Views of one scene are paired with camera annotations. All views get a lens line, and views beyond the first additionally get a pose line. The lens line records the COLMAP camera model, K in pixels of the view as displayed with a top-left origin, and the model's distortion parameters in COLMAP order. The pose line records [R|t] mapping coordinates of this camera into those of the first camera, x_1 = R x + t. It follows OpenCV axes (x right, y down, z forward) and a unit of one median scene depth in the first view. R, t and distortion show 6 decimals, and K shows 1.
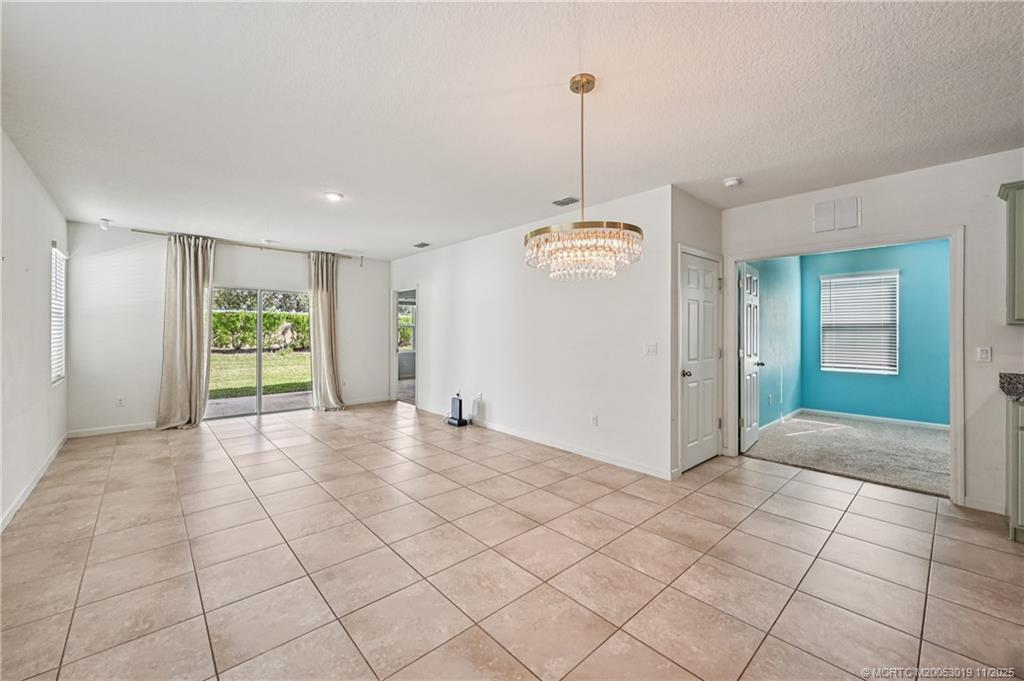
lens RADIAL K [[405.7, 0, 513.9], [0, 405.7, 331.8], [0, 0, 1]] dist [-0.005190, -0.000278]
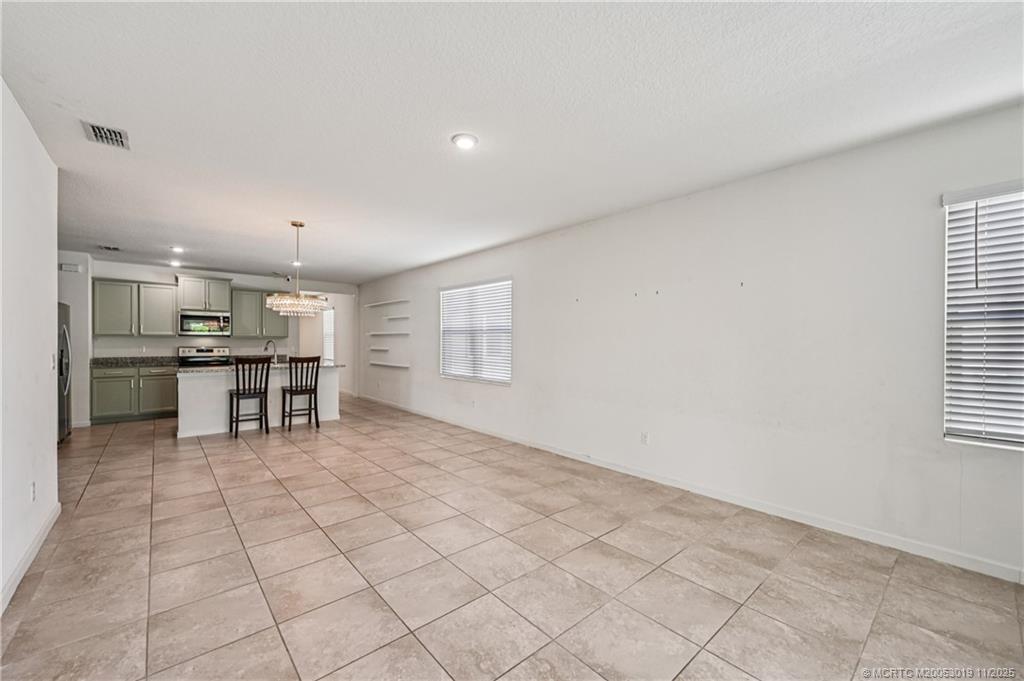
lens RADIAL K [[414.4, 0, 504.1], [0, 414.4, 344.7], [0, 0, 1]] dist [0.010845, 0.000039]
pose [[-0.999159, -0.007223, 0.040357, -0.555259], [-0.006984, 0.999957, 0.006047, -0.000538], [-0.040399, 0.005760, -0.999167, 1.737483]]
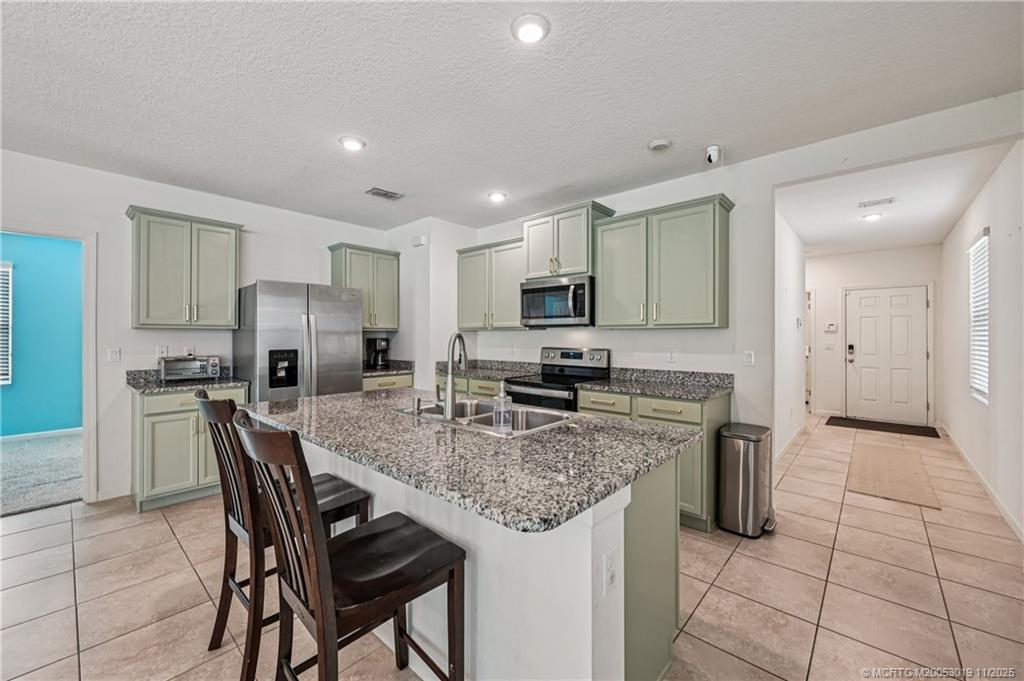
lens RADIAL K [[403.1, 0, 513.4], [0, 403.1, 336.9], [0, 0, 1]] dist [-0.001339, -0.000036]
pose [[-0.104369, -0.004560, 0.994528, -0.024088], [-0.001275, 0.999989, 0.004451, 0.000199], [-0.994538, -0.000804, -0.104373, 0.027415]]
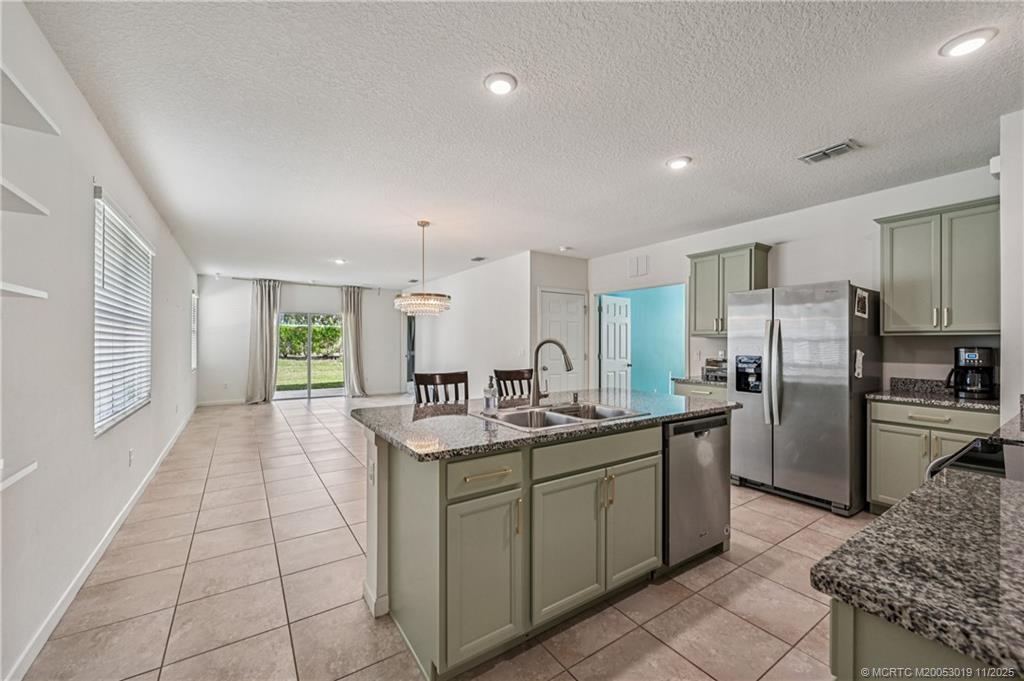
lens RADIAL K [[403.7, 0, 508.2], [0, 403.7, 340.5], [0, 0, 1]] dist [0.000583, 0.000085]
pose [[0.988601, 0.000377, -0.150557, 0.512560], [-0.001206, 0.999985, -0.005421, 0.002923], [0.150552, 0.005540, 0.988587, -0.568634]]
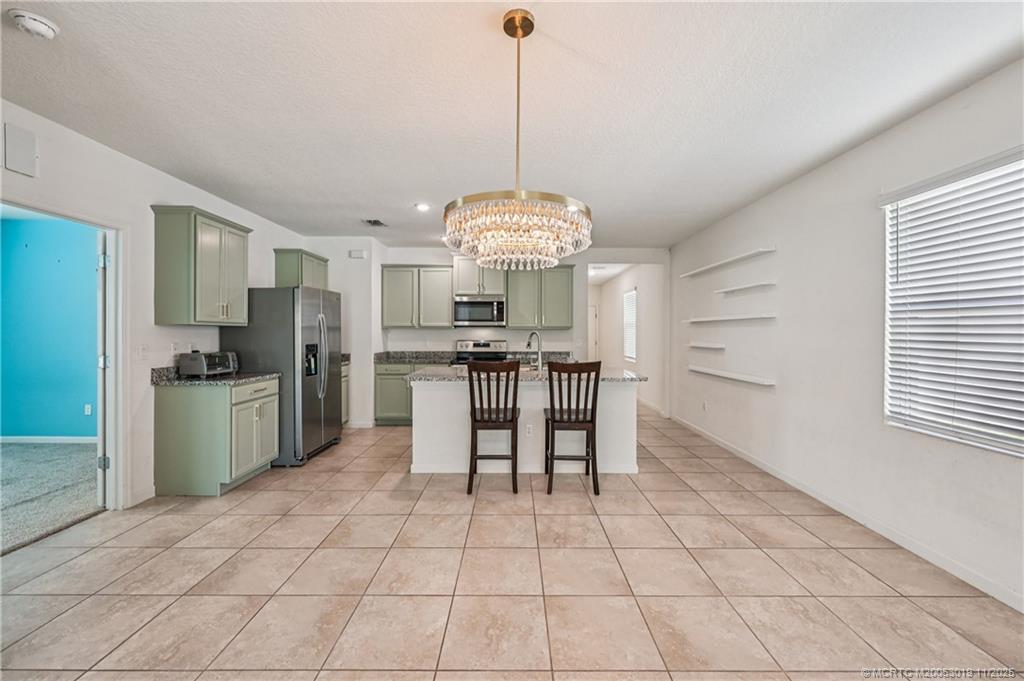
lens RADIAL K [[404.7, 0, 517.1], [0, 404.7, 335.4], [0, 0, 1]] dist [0.001045, 0.000079]
pose [[-0.743508, -0.007590, 0.668684, -0.200846], [-0.003534, 0.999966, 0.007420, 0.000437], [-0.668718, 0.003154, -0.743510, 0.875964]]
